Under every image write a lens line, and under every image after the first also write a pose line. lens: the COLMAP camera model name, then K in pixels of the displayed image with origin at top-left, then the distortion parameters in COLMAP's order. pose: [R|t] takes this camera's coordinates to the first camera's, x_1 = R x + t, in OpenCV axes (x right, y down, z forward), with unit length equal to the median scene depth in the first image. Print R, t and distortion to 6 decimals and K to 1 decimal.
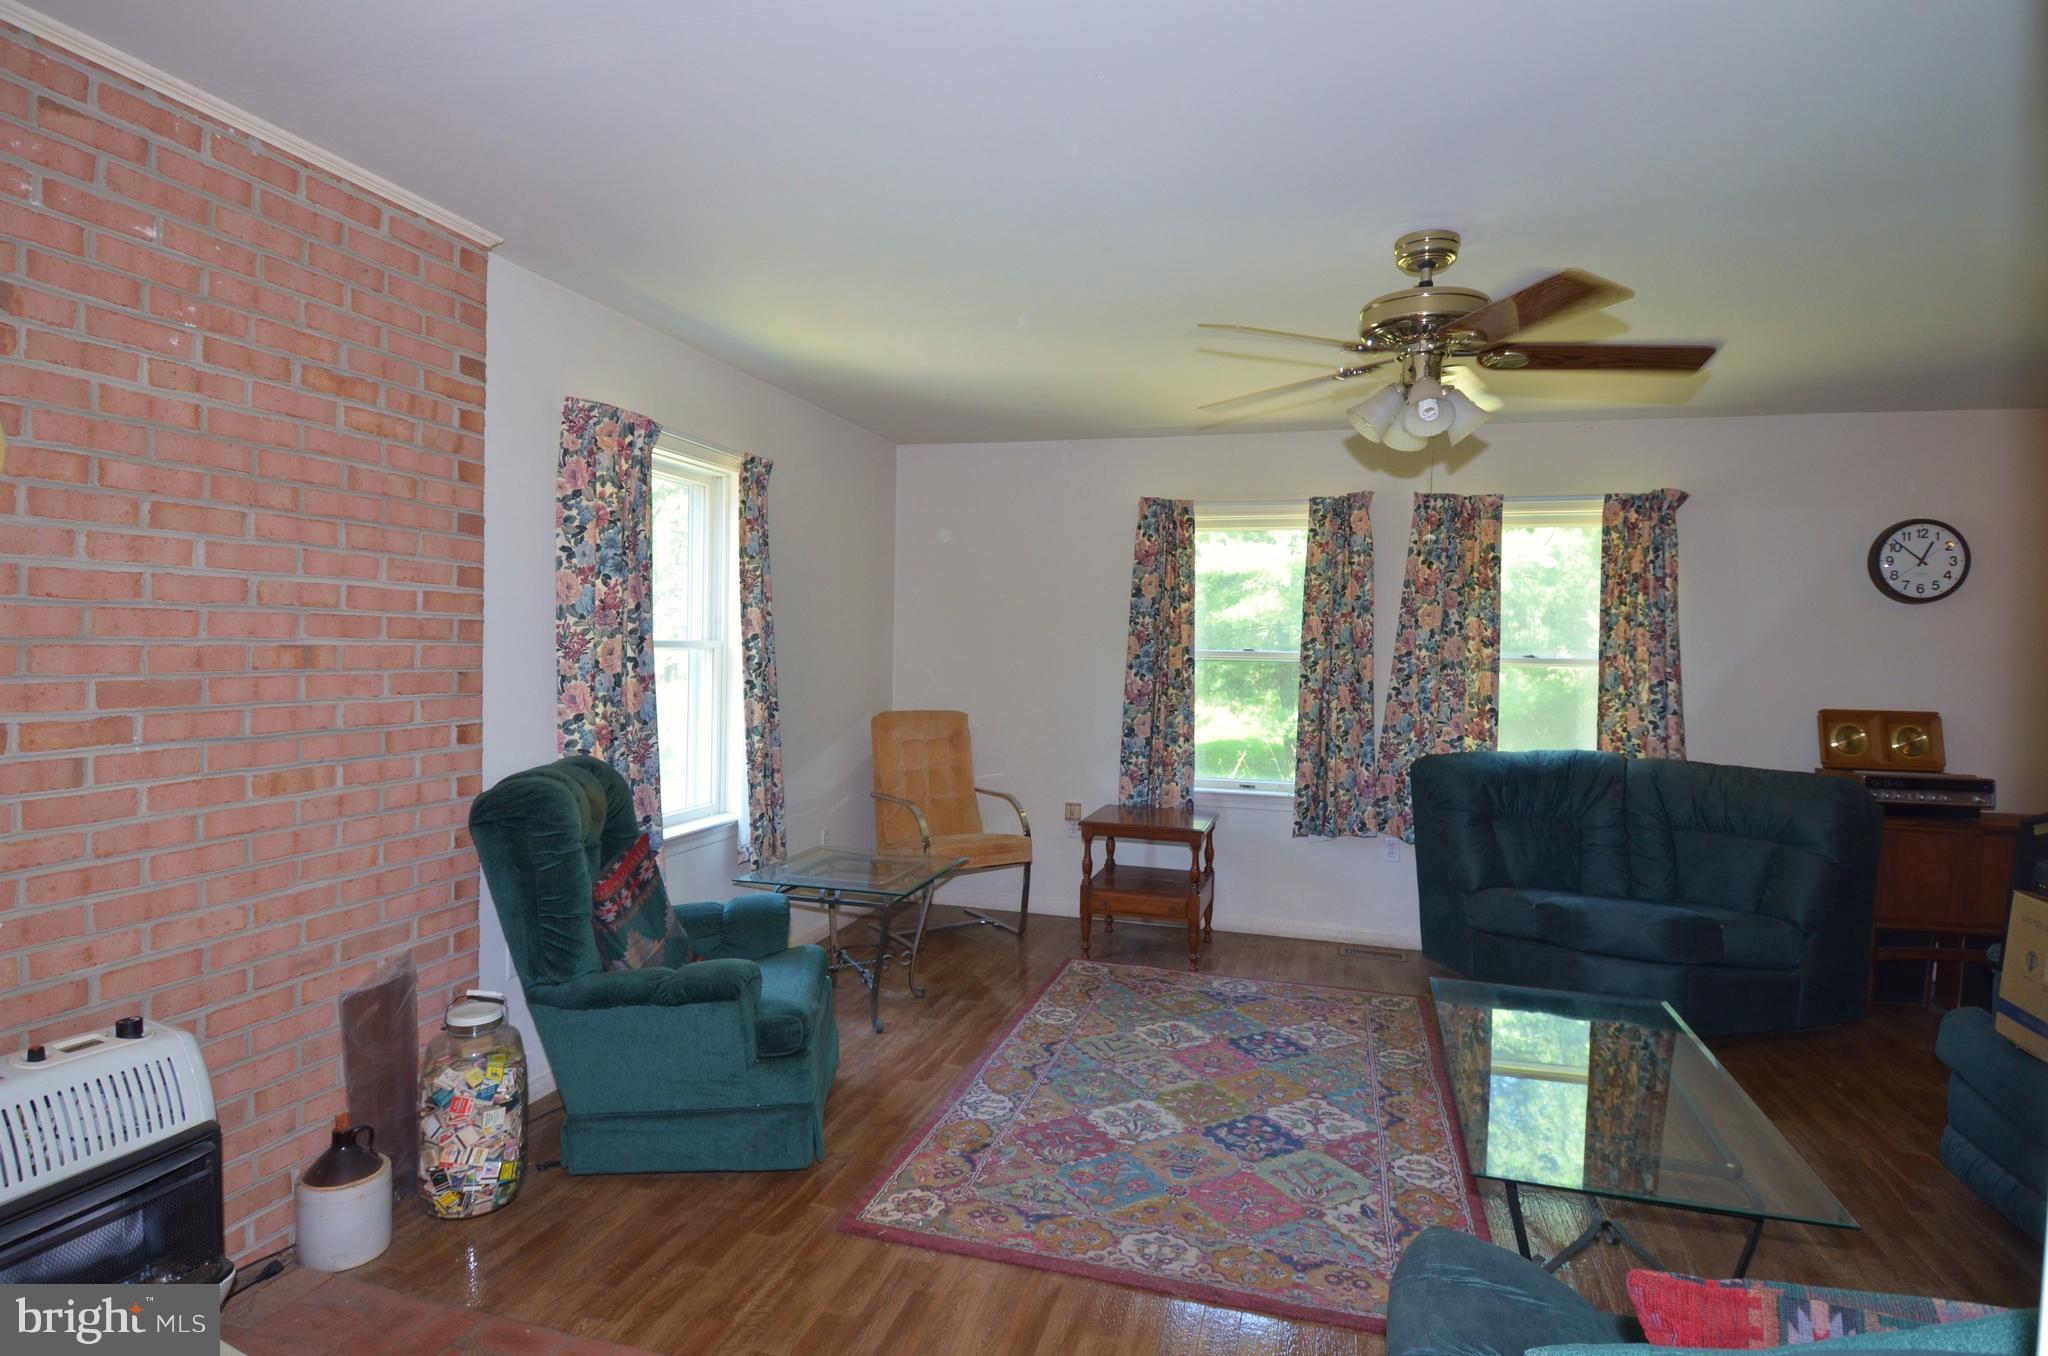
lens RADIAL K [[1063.1, 0, 1047.6], [0, 1063.1, 666.4], [0, 0, 1]] dist [0.051347, -0.056290]
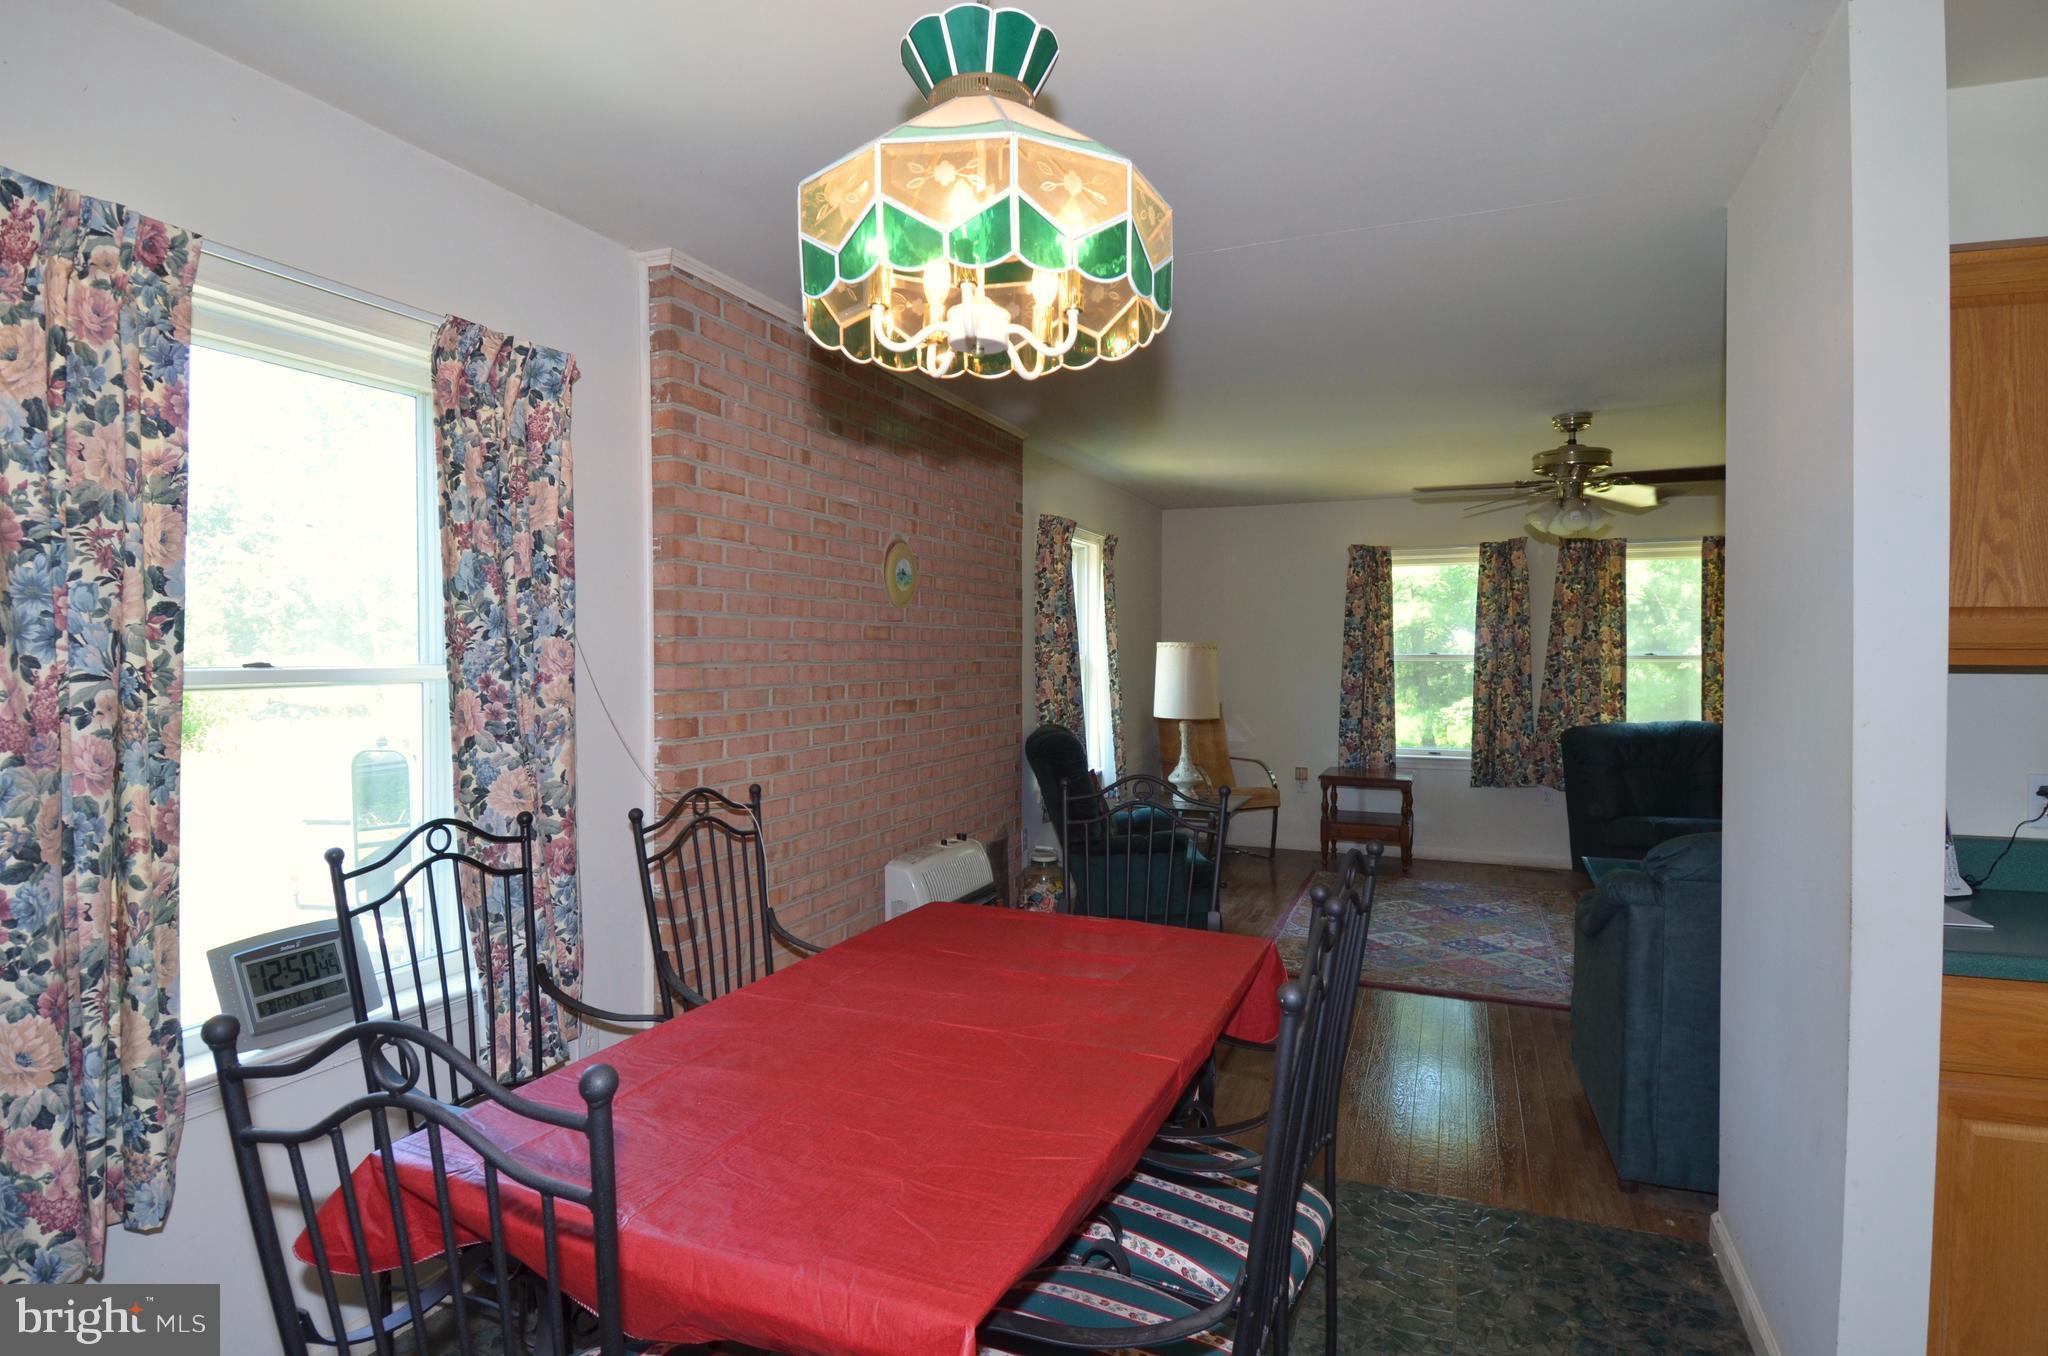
lens RADIAL K [[1063.1, 0, 1047.6], [0, 1063.1, 666.4], [0, 0, 1]] dist [0.051347, -0.056290]
pose [[0.994597, -0.018104, -0.102216, -0.176873], [0.017470, 0.999822, -0.007095, 0.002545], [0.102326, 0.005271, 0.994737, -0.447992]]
